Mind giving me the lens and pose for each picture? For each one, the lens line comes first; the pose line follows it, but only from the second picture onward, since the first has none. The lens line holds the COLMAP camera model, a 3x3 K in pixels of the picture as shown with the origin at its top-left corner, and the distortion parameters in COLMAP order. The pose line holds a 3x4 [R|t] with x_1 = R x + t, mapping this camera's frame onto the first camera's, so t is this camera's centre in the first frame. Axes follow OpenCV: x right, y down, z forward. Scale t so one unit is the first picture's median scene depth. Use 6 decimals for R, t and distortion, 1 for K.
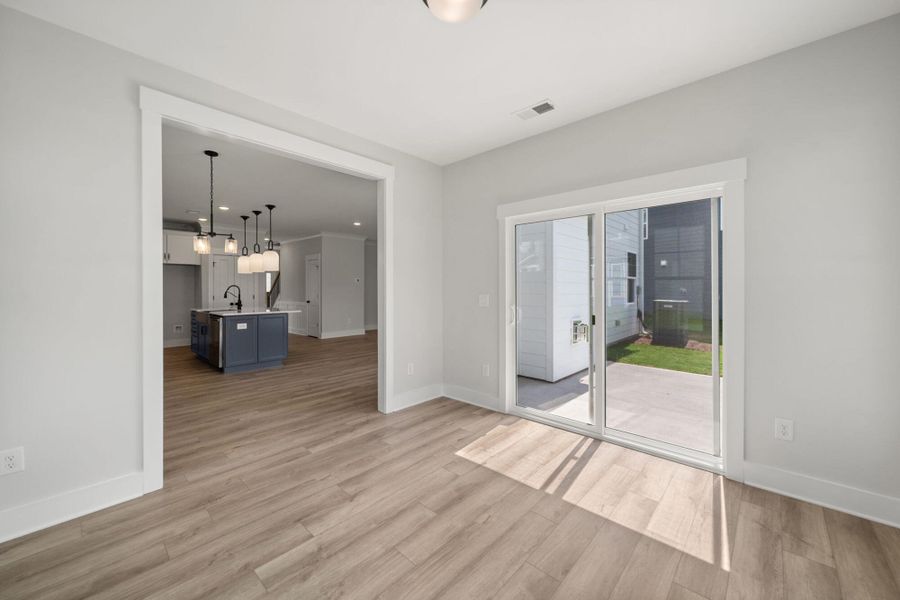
lens RADIAL K [[343.6, 0, 457.1], [0, 343.6, 287.3], [0, 0, 1]] dist [0.001452, 0.000354]
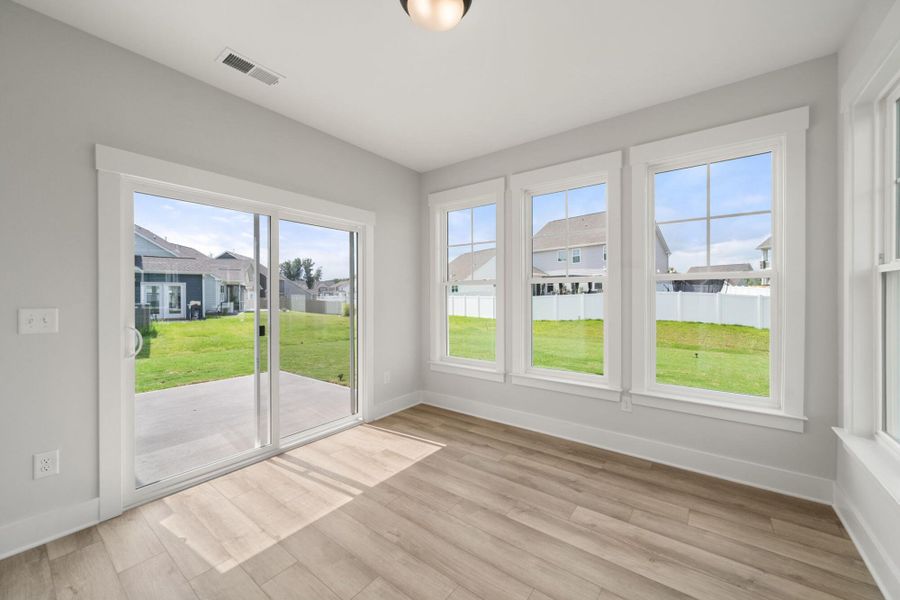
lens RADIAL K [[343.6, 0, 455.3], [0, 343.6, 298.0], [0, 0, 1]] dist [0.001452, 0.000354]
pose [[-0.092426, -0.005855, 0.995702, -0.707492], [-0.004961, 0.999973, 0.005420, -0.001635], [-0.995707, -0.004438, -0.092452, 0.723310]]
